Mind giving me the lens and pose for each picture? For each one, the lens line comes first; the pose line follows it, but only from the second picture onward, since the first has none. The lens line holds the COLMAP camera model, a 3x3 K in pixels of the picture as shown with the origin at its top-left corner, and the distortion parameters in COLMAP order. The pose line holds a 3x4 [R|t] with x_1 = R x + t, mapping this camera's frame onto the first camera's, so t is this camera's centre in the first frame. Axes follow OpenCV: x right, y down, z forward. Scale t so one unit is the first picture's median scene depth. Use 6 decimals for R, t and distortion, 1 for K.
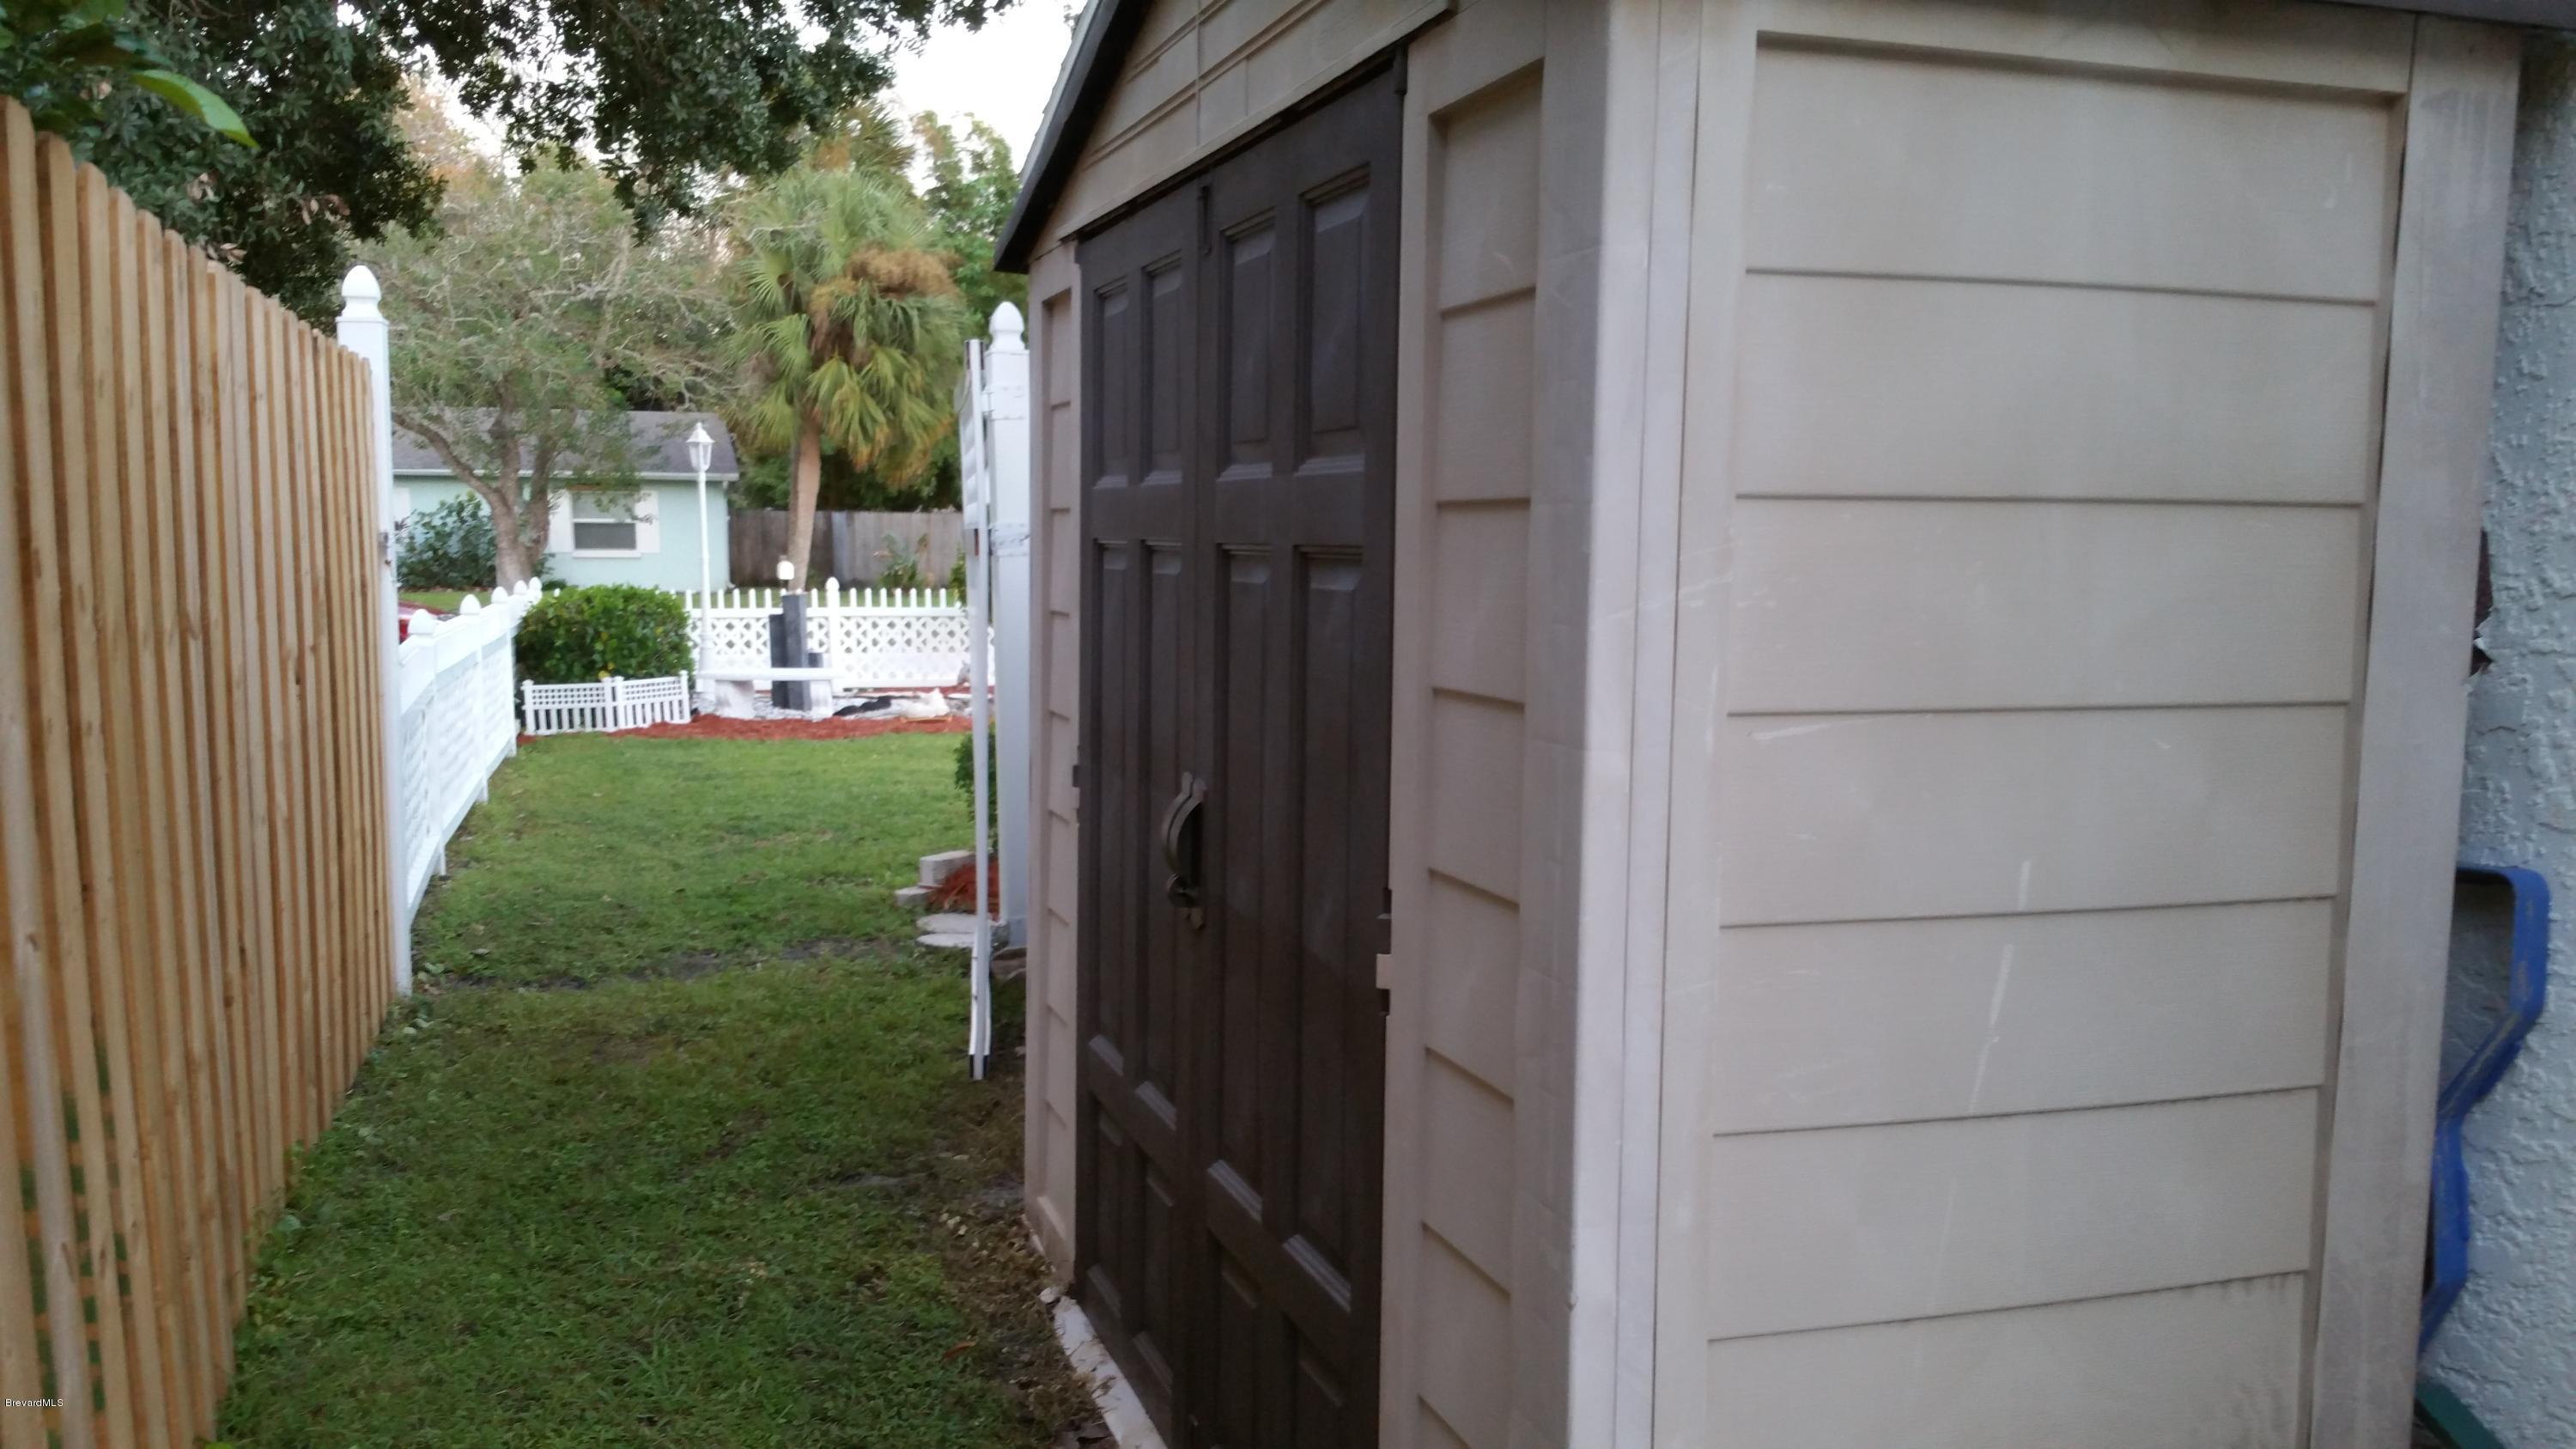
lens RADIAL K [[2142.6, 0, 1287.8], [0, 2142.6, 730.8], [0, 0, 1]] dist [0.005253, 0.001741]
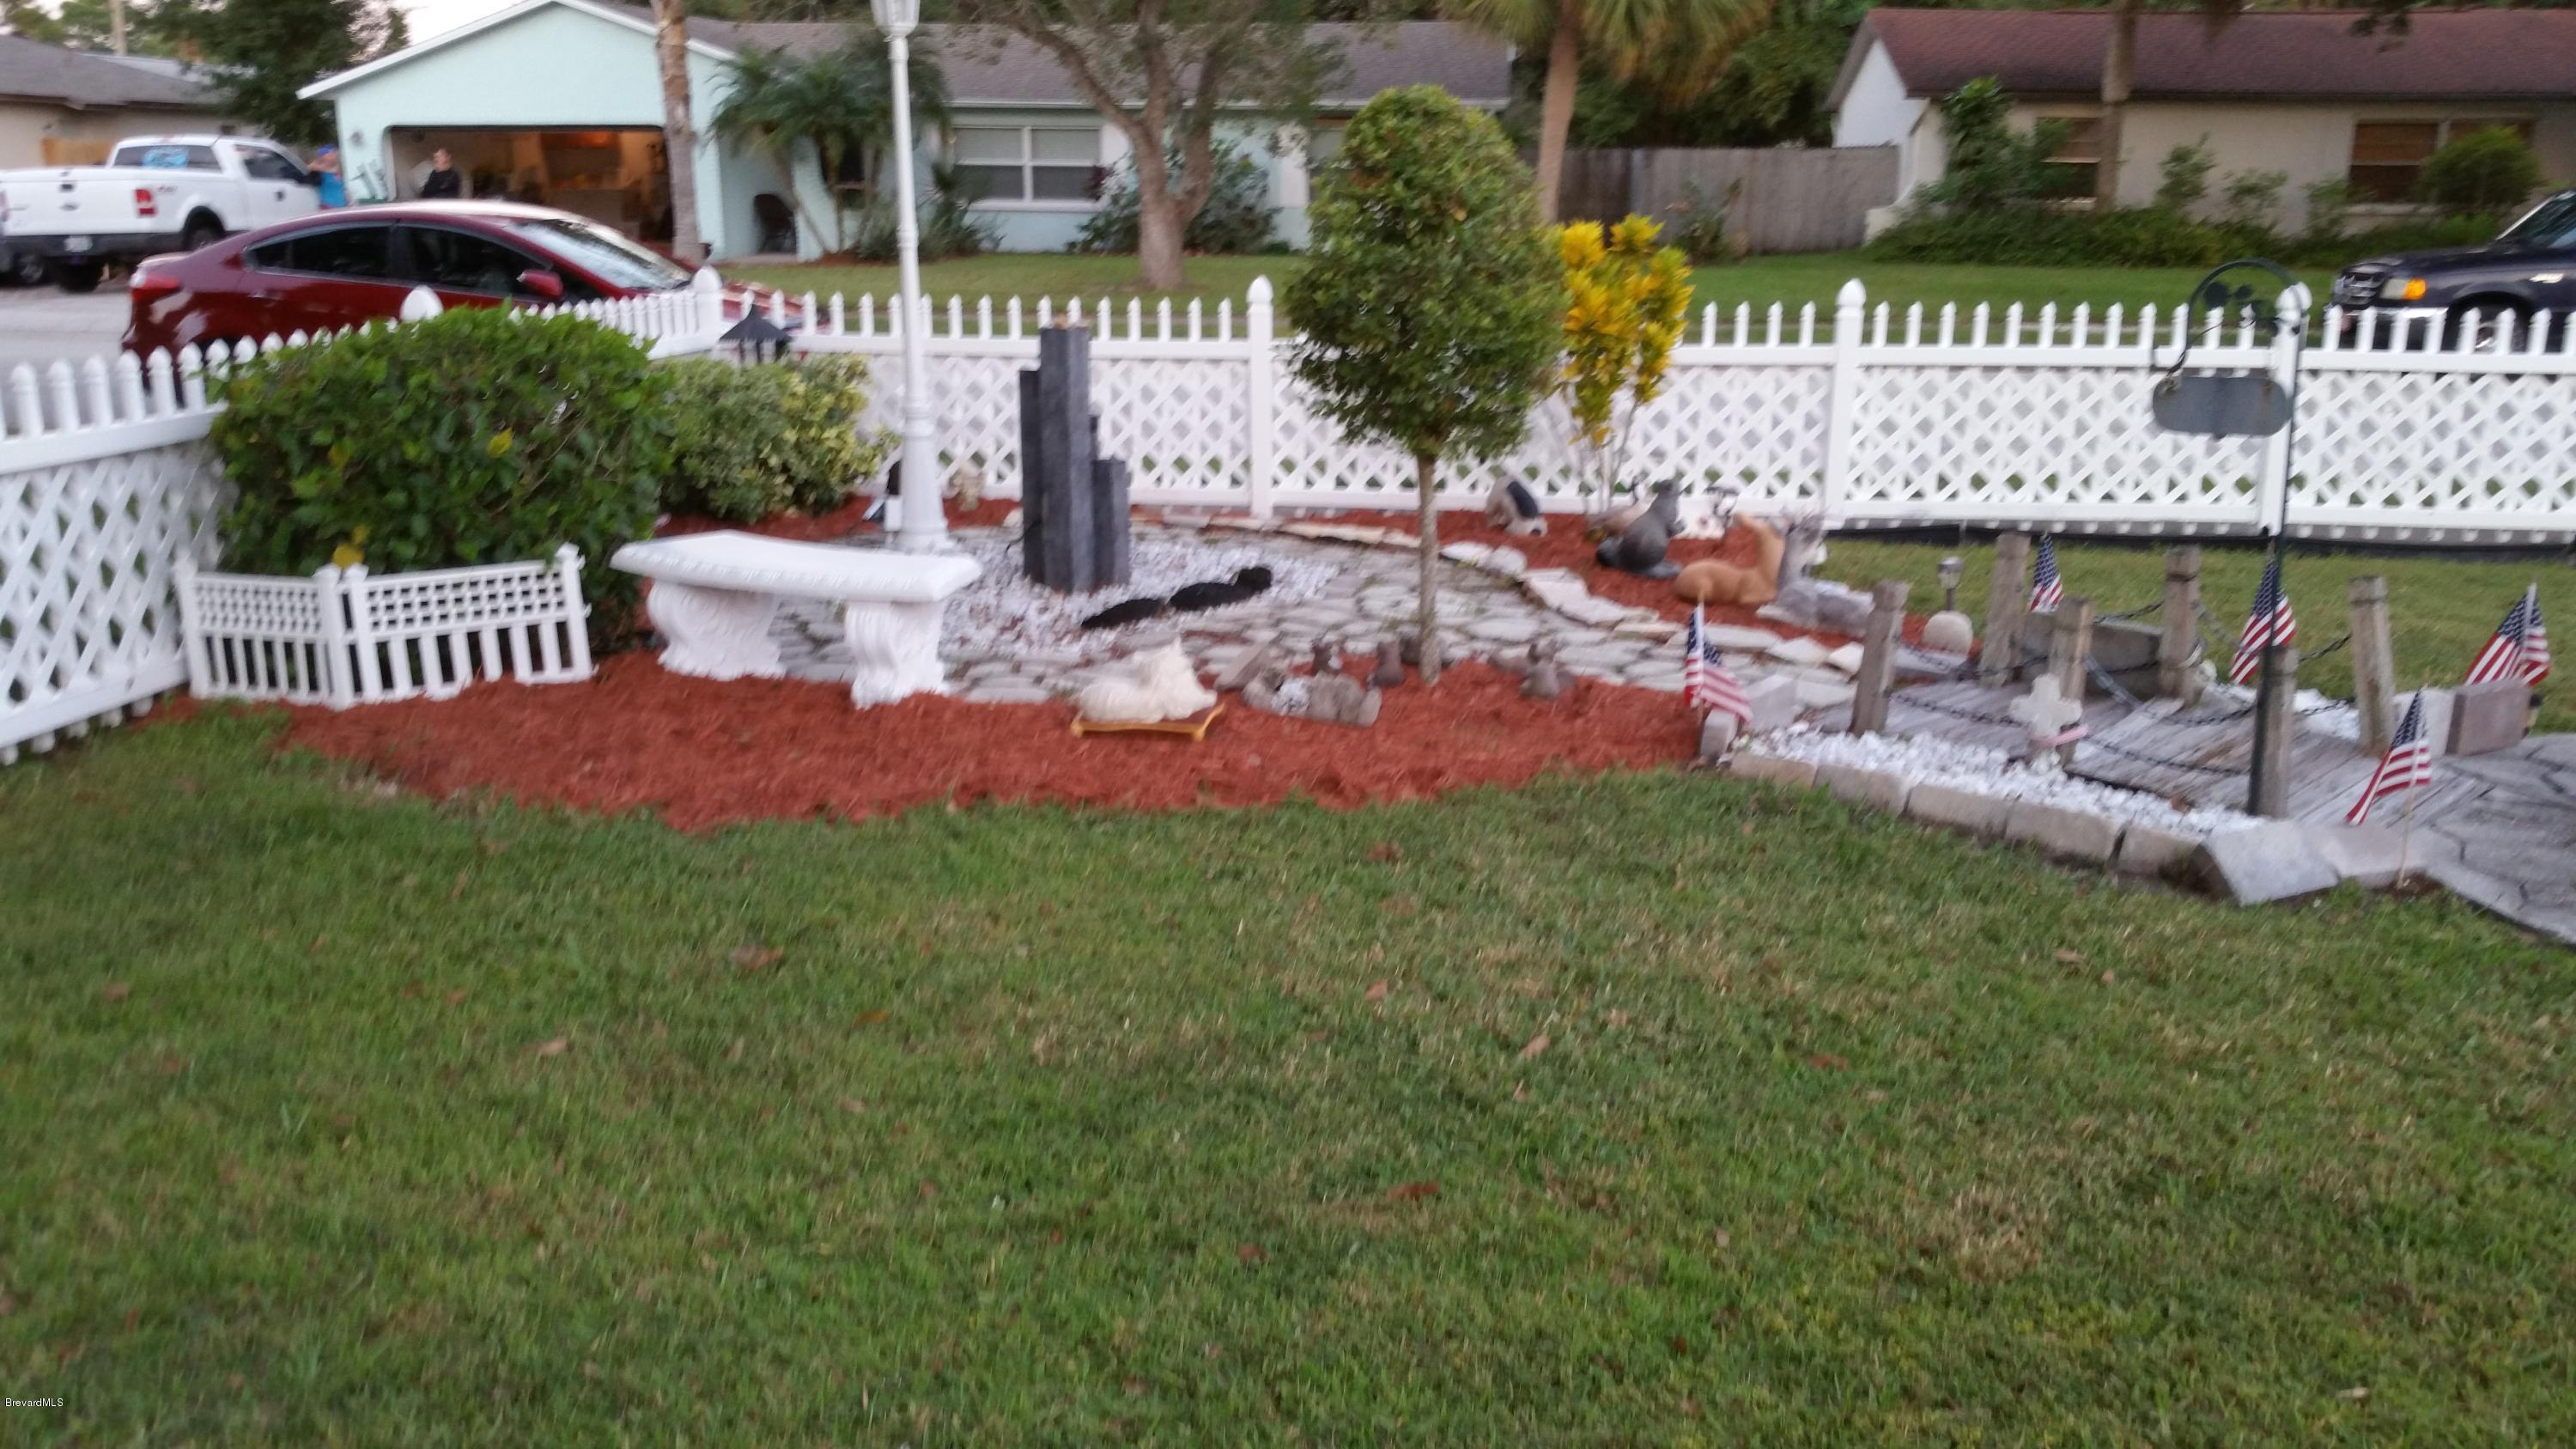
lens RADIAL K [[2142.6, 0, 1289.9], [0, 2142.6, 726.5], [0, 0, 1]] dist [0.005253, 0.001741]
pose [[0.913433, 0.095643, -0.395591, -0.010833], [-0.032196, 0.985930, 0.164029, -0.062407], [0.405713, -0.137093, 0.903661, 0.700884]]
